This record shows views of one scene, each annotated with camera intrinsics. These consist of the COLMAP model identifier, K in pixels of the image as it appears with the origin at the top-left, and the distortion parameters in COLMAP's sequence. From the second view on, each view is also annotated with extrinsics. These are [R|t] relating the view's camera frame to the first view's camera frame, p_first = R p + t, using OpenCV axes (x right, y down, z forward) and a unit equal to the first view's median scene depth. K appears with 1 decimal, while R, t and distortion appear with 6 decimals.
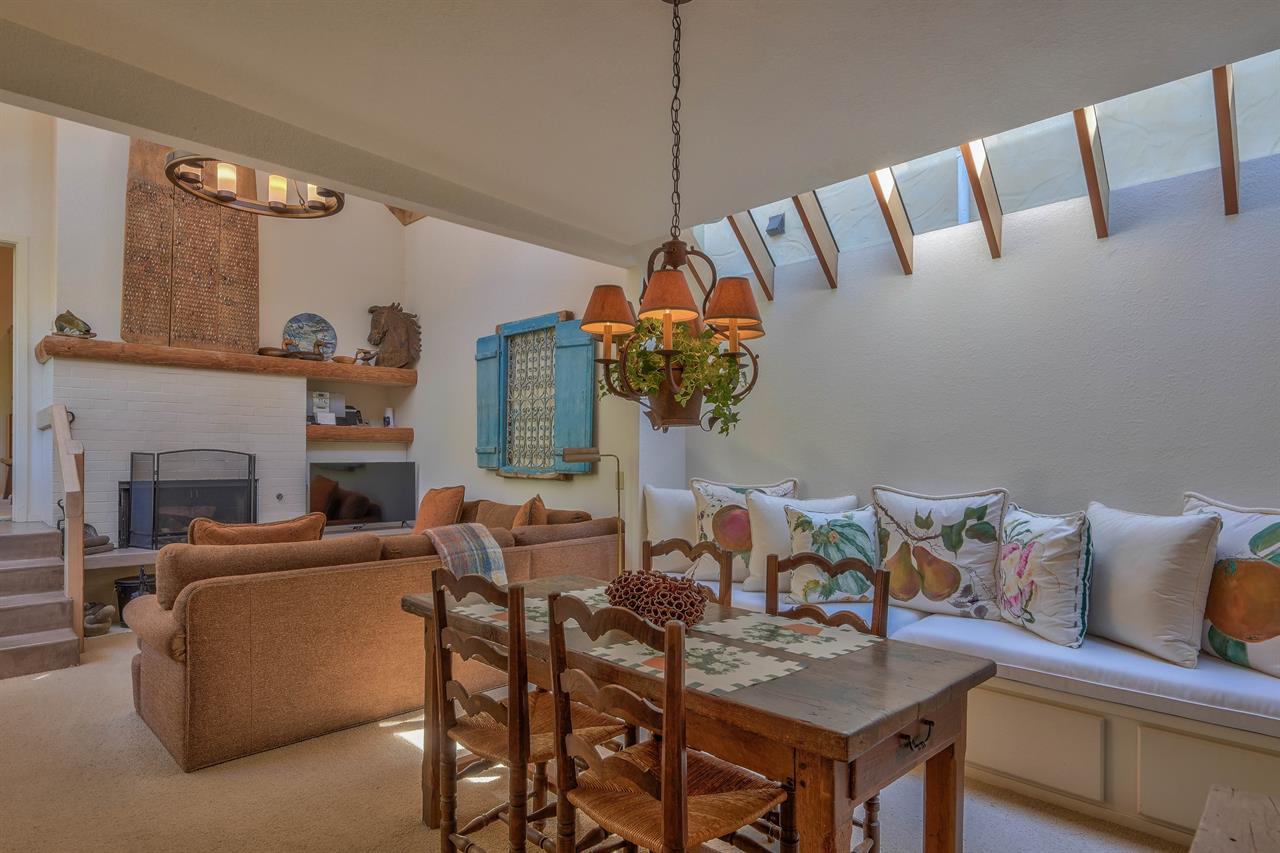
lens RADIAL K [[686.4, 0, 640.8], [0, 686.4, 467.9], [0, 0, 1]] dist [0.005680, 0.001746]
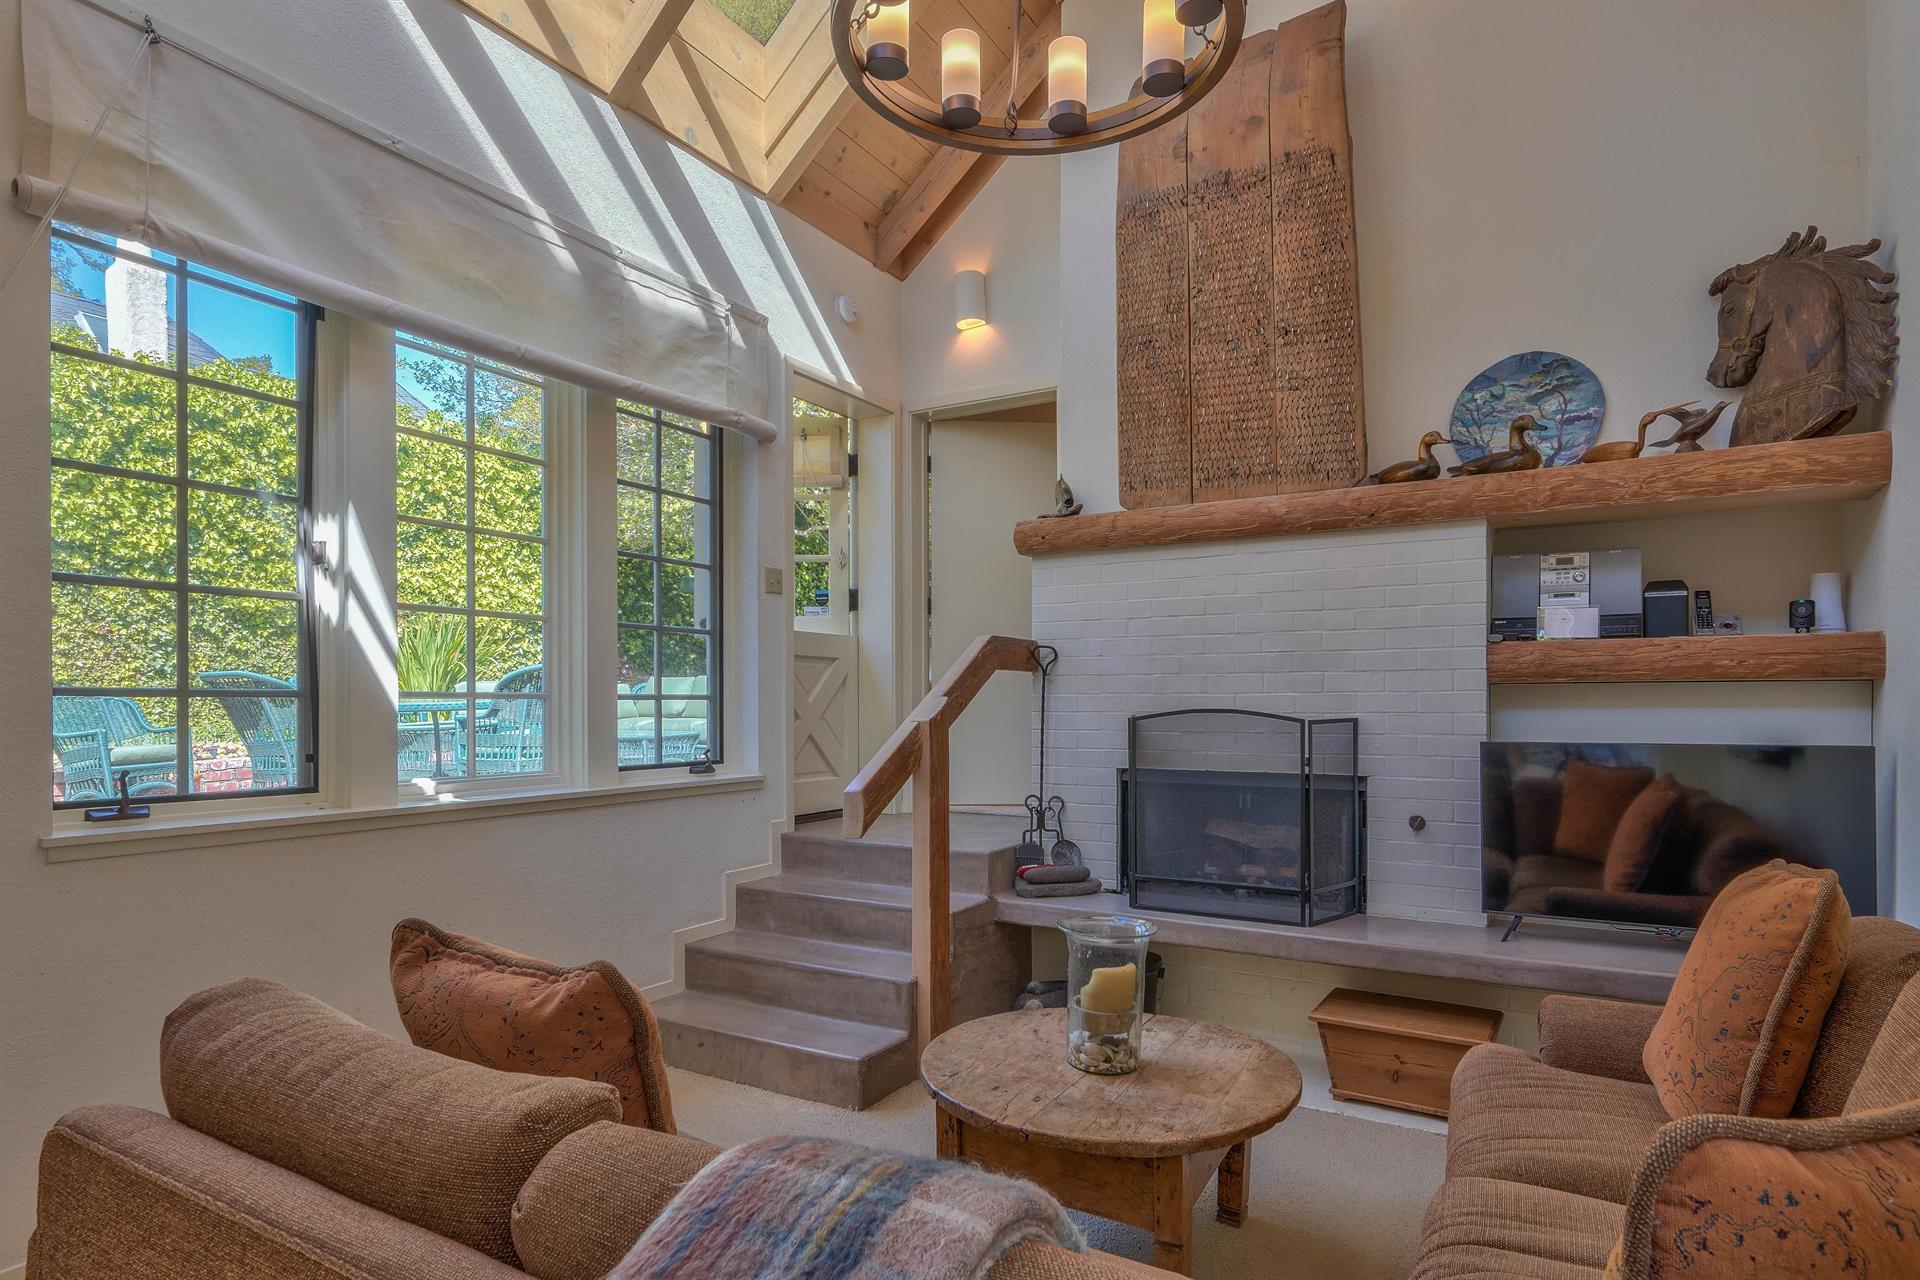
lens RADIAL K [[1029.7, 0, 961.2], [0, 1029.7, 702.1], [0, 0, 1]] dist [0.005680, 0.001746]
pose [[0.245083, -0.003769, -0.969495, 0.003674], [-0.013789, 0.999878, -0.007373, -0.039072], [0.969404, 0.015175, 0.245001, 1.060092]]
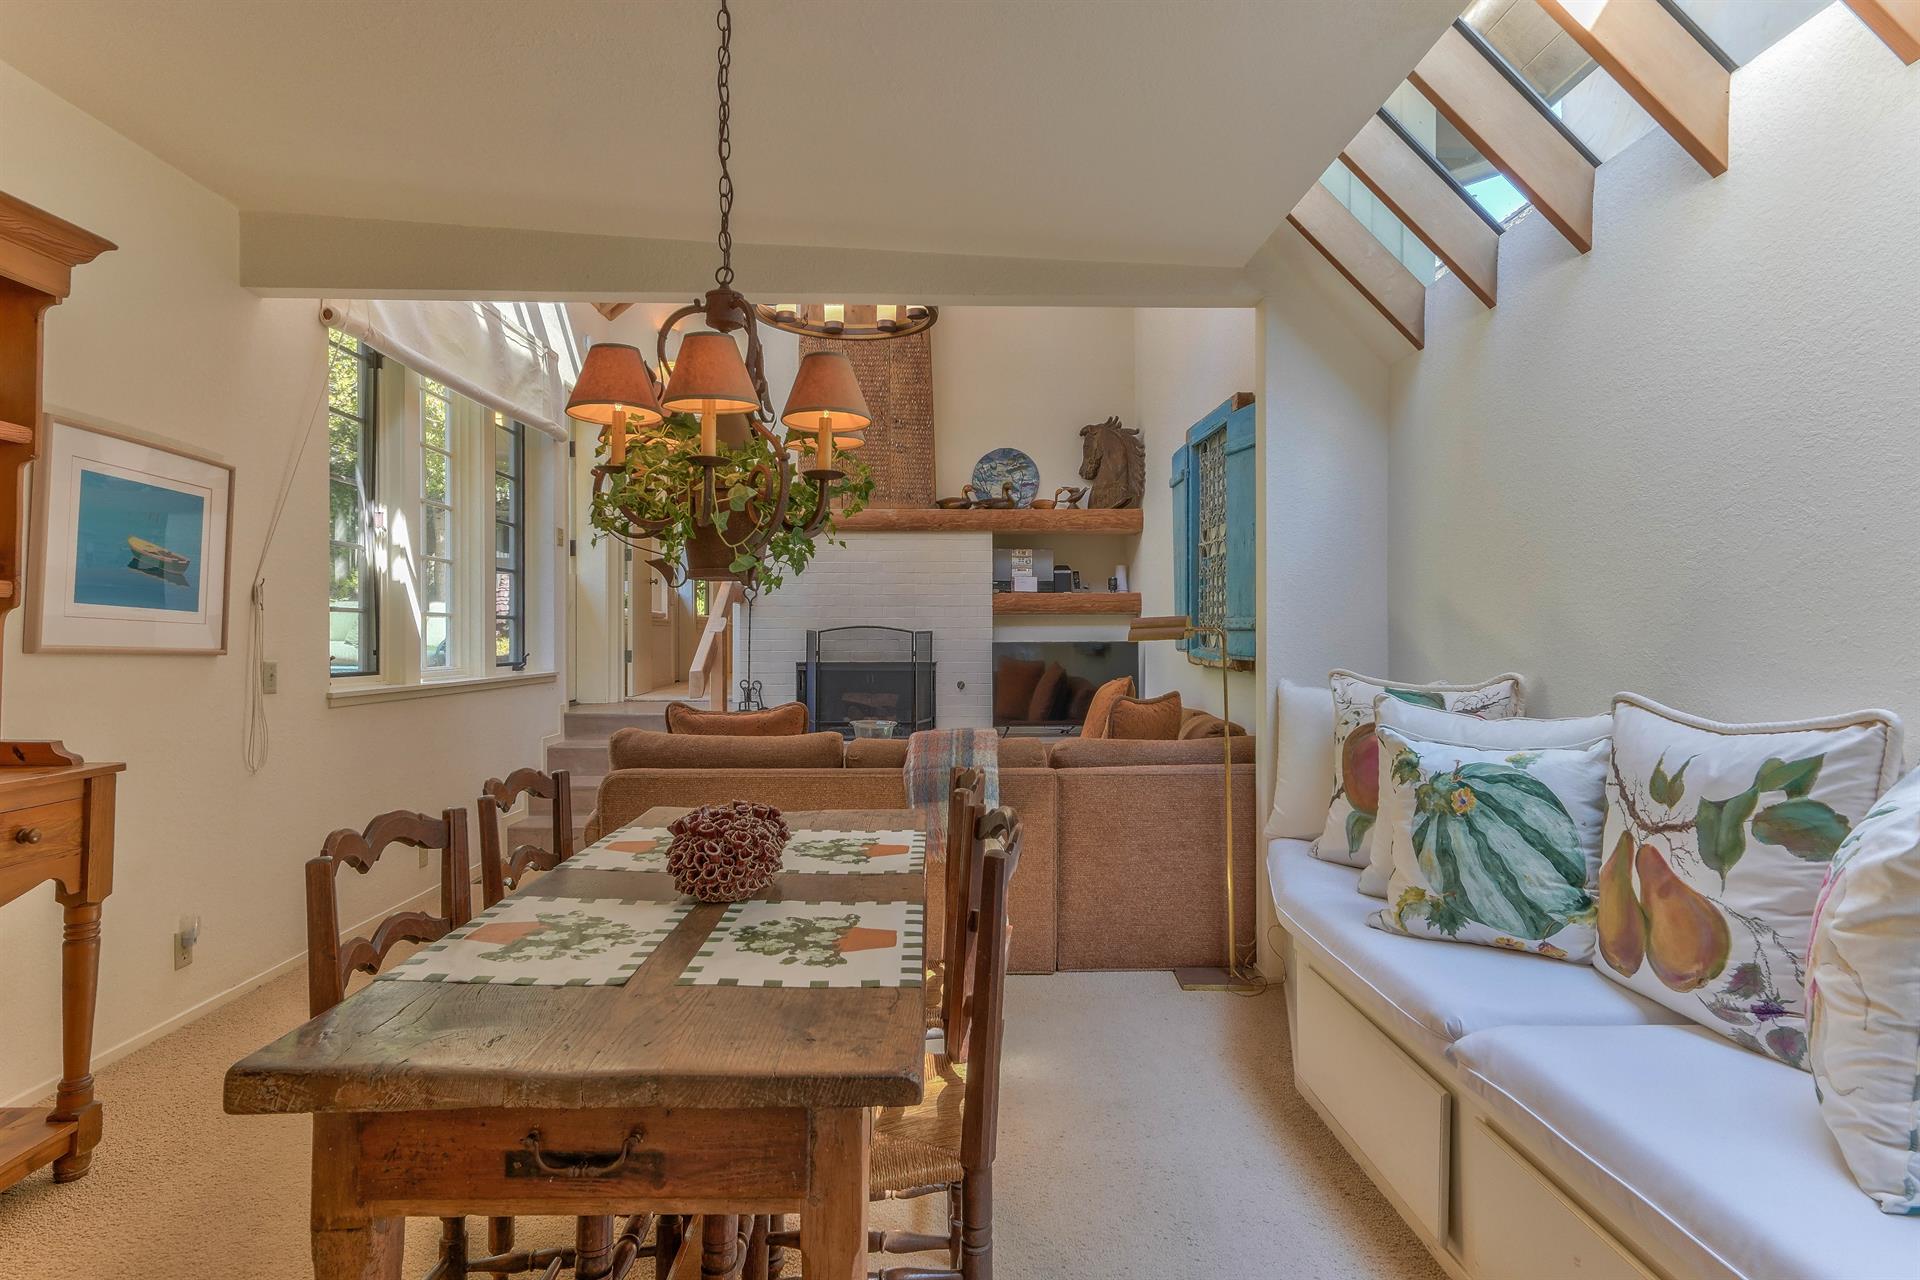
lens RADIAL K [[1017.1, 0, 965.8], [0, 1017.1, 634.9], [0, 0, 1]] dist [0.020851, 0.000039]
pose [[0.731437, -0.003984, -0.681897, 0.501089], [-0.007915, 0.999866, -0.014332, 0.001531], [0.681863, 0.015880, 0.731308, 0.268337]]
